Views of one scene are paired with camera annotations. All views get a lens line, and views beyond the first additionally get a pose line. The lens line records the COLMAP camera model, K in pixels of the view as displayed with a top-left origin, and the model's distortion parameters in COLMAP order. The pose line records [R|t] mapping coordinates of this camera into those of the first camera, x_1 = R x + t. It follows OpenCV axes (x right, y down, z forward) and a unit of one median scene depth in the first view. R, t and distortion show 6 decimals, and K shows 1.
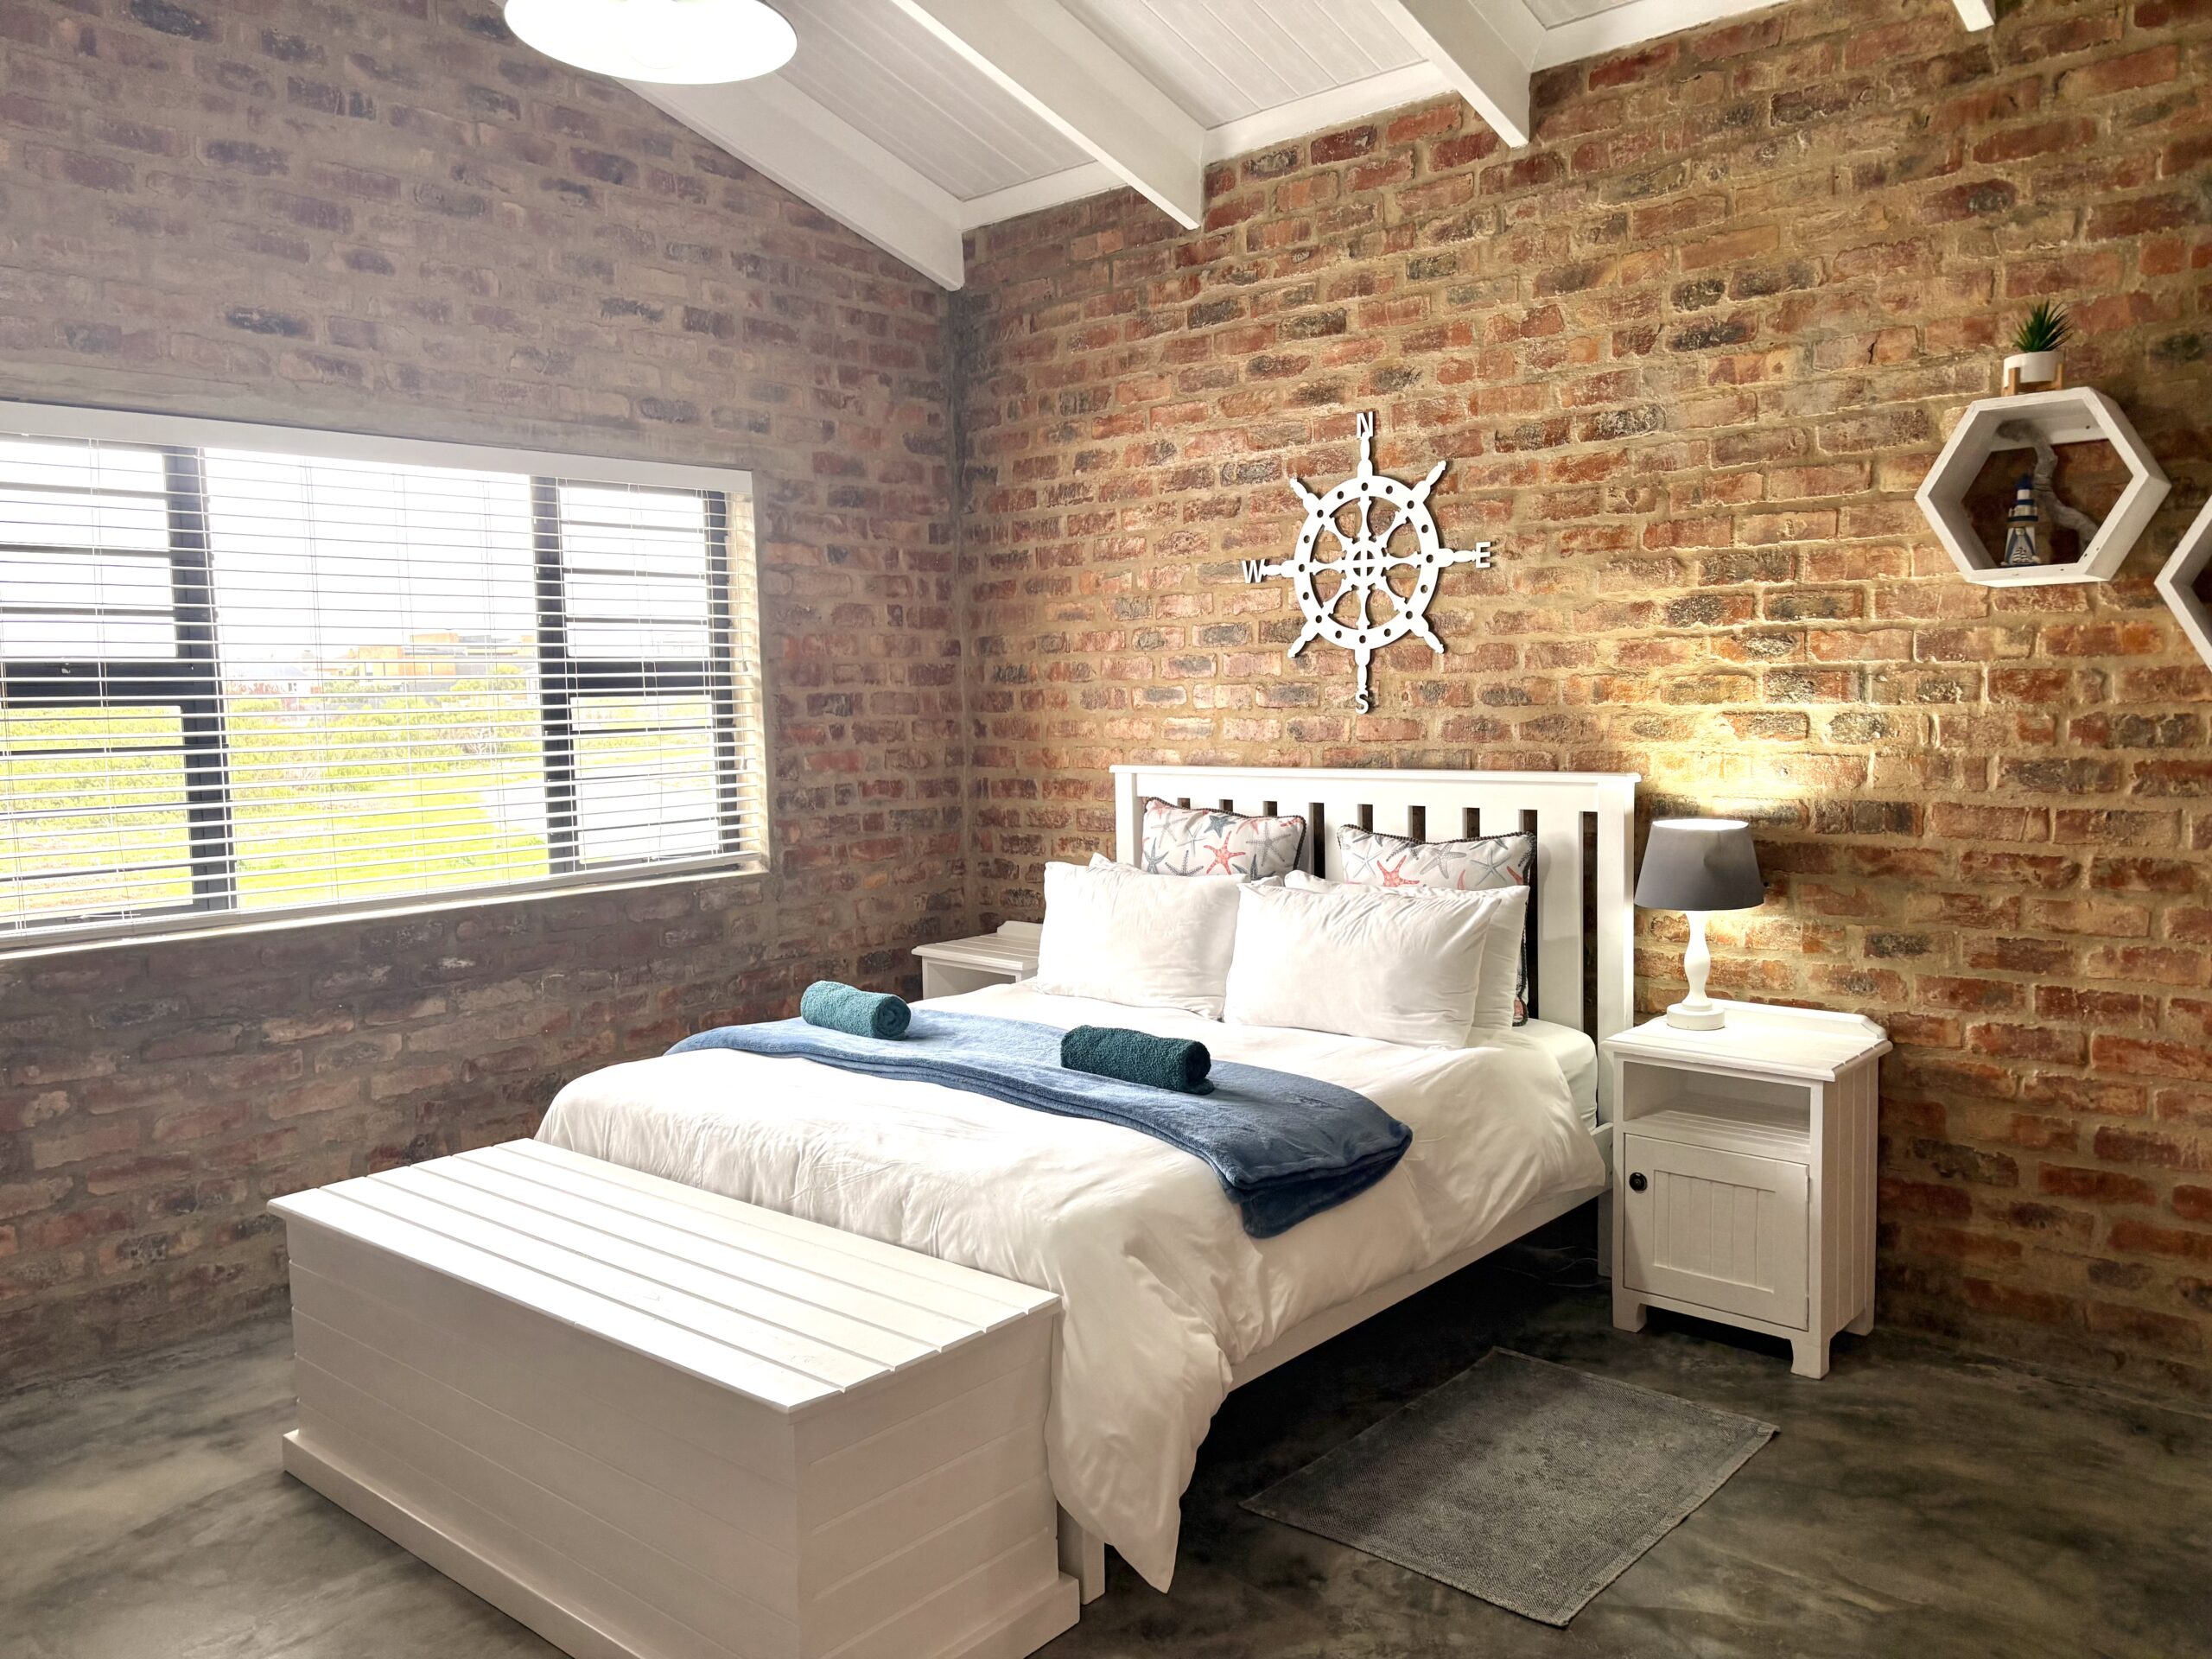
lens RADIAL K [[1718.5, 0, 1103.3], [0, 1718.5, 848.0], [0, 0, 1]] dist [0.083047, -0.067532]
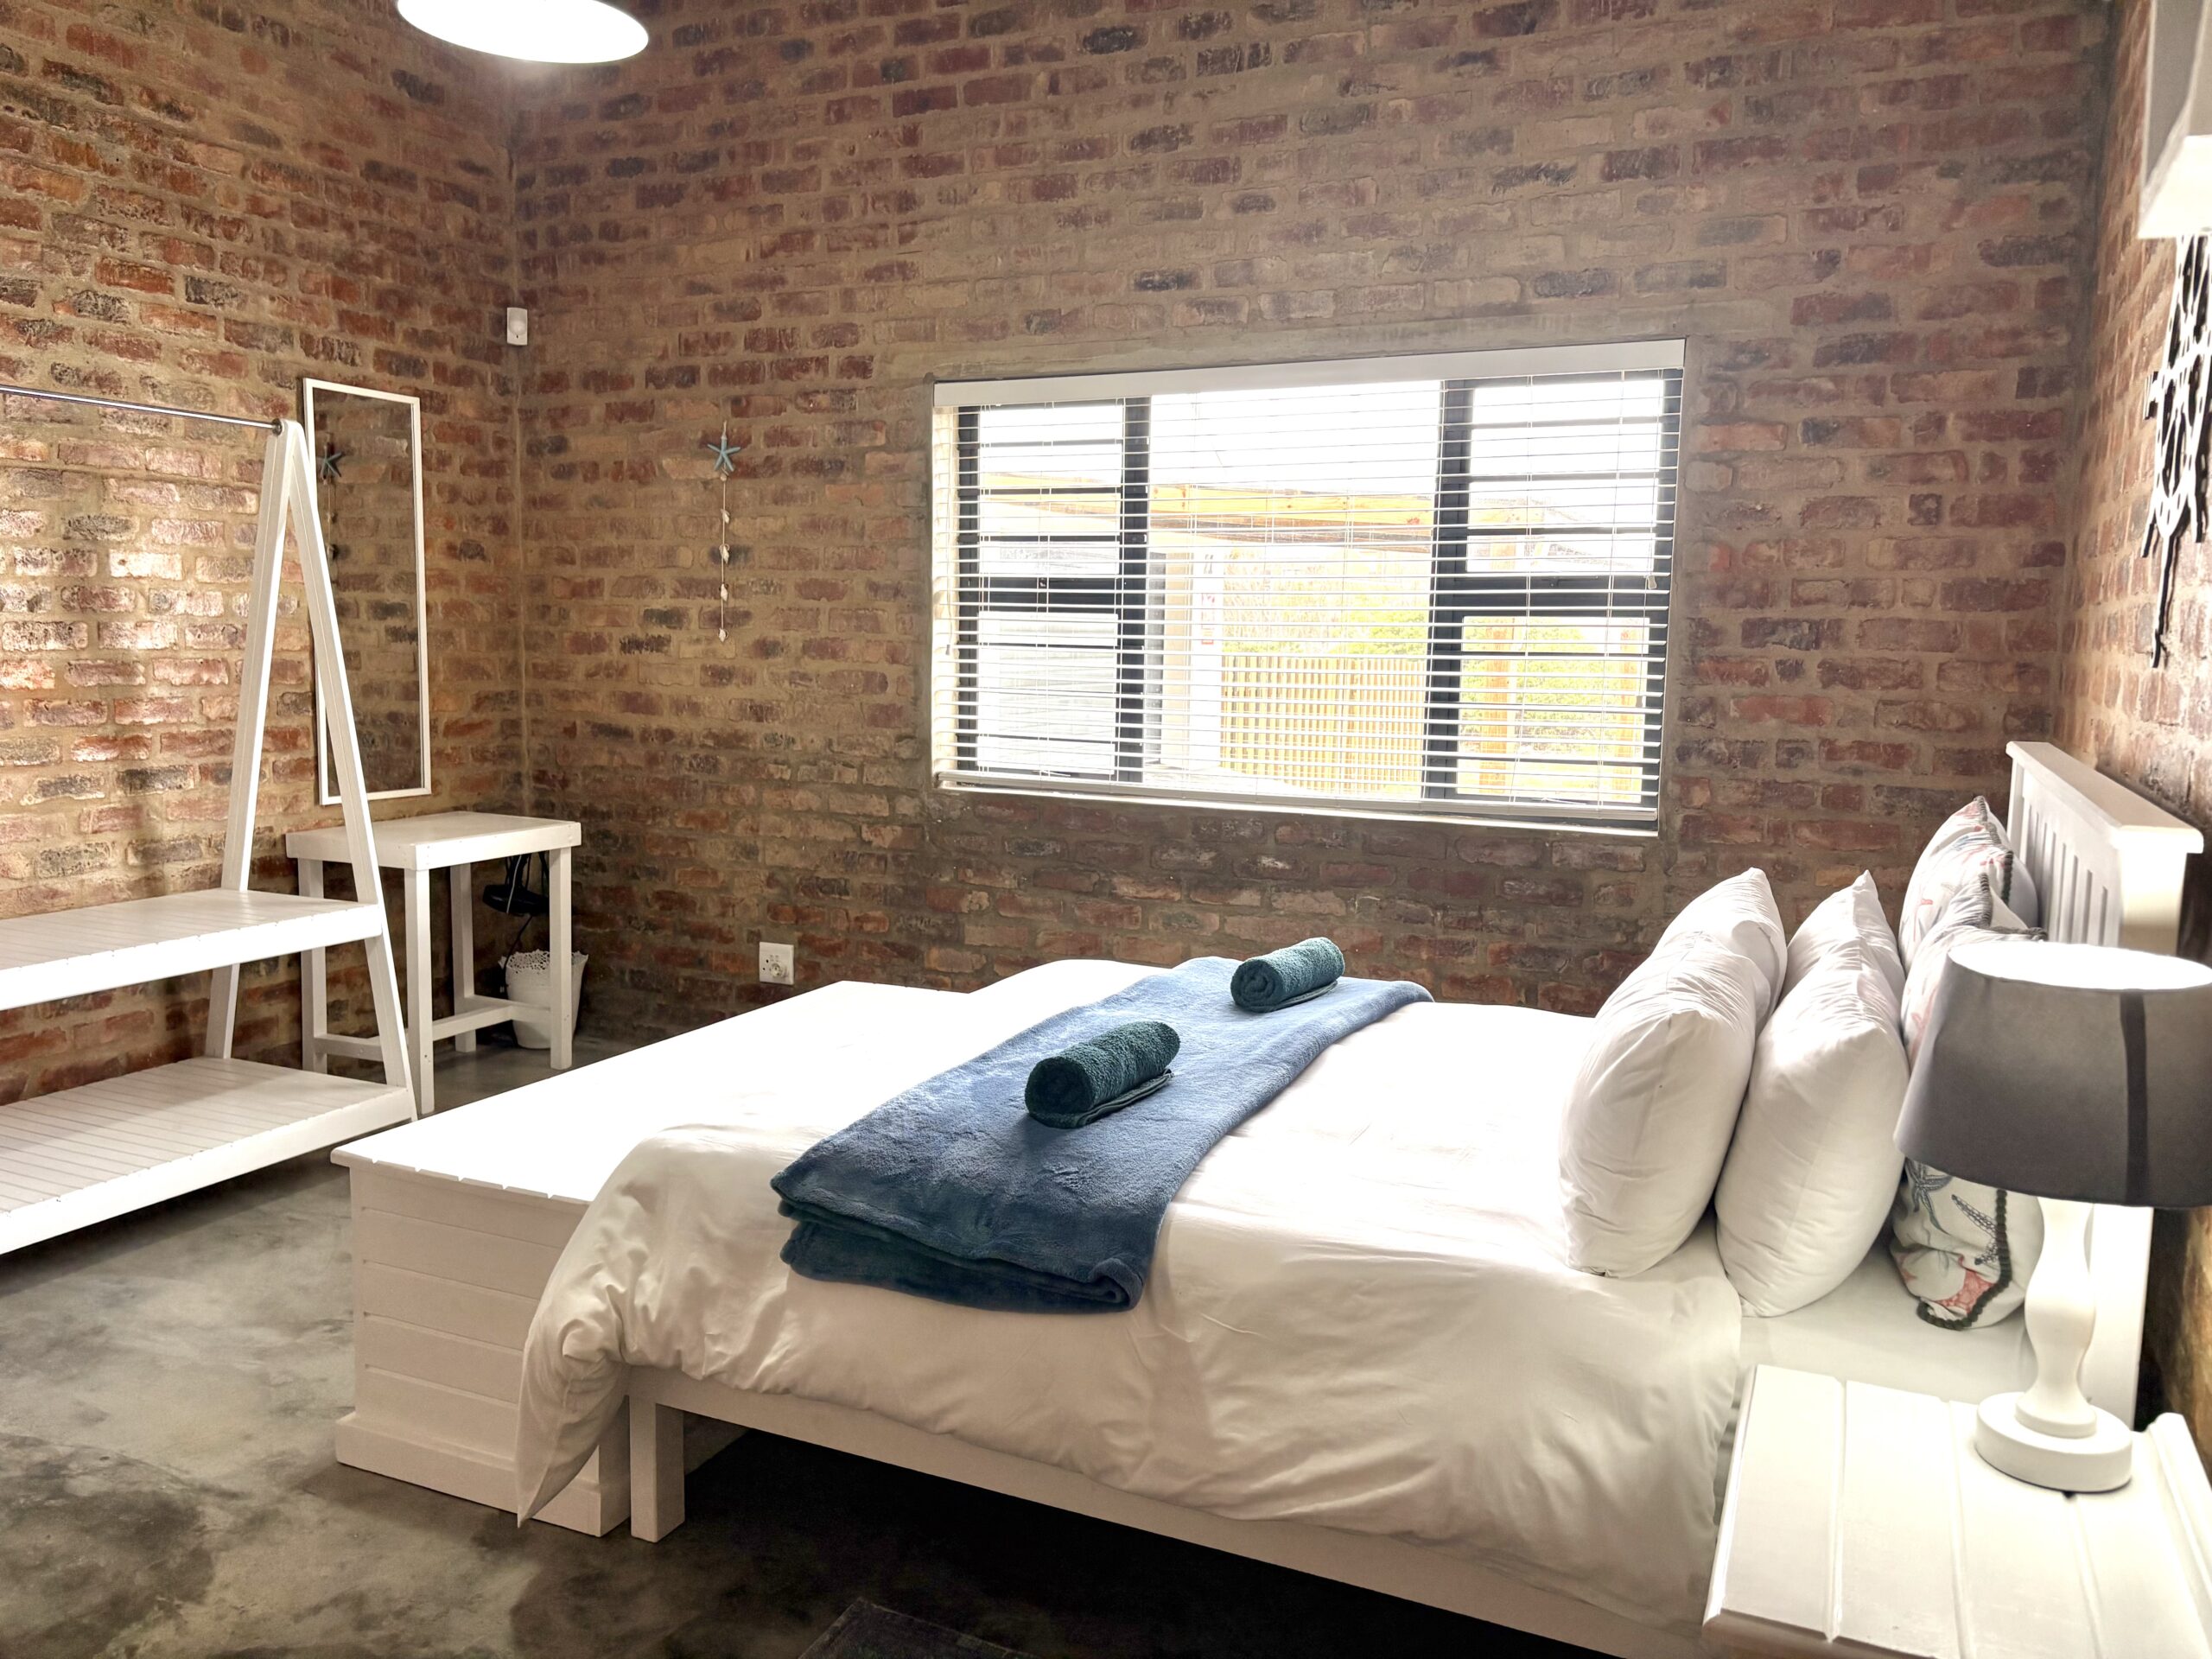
lens RADIAL K [[1718.5, 0, 1026.1], [0, 1718.5, 820.3], [0, 0, 1]] dist [0.083047, -0.067532]
pose [[0.271810, 0.143451, -0.951599, 0.628538], [-0.108873, 0.987063, 0.117699, -0.071876], [0.956173, 0.071612, 0.283911, 0.603526]]
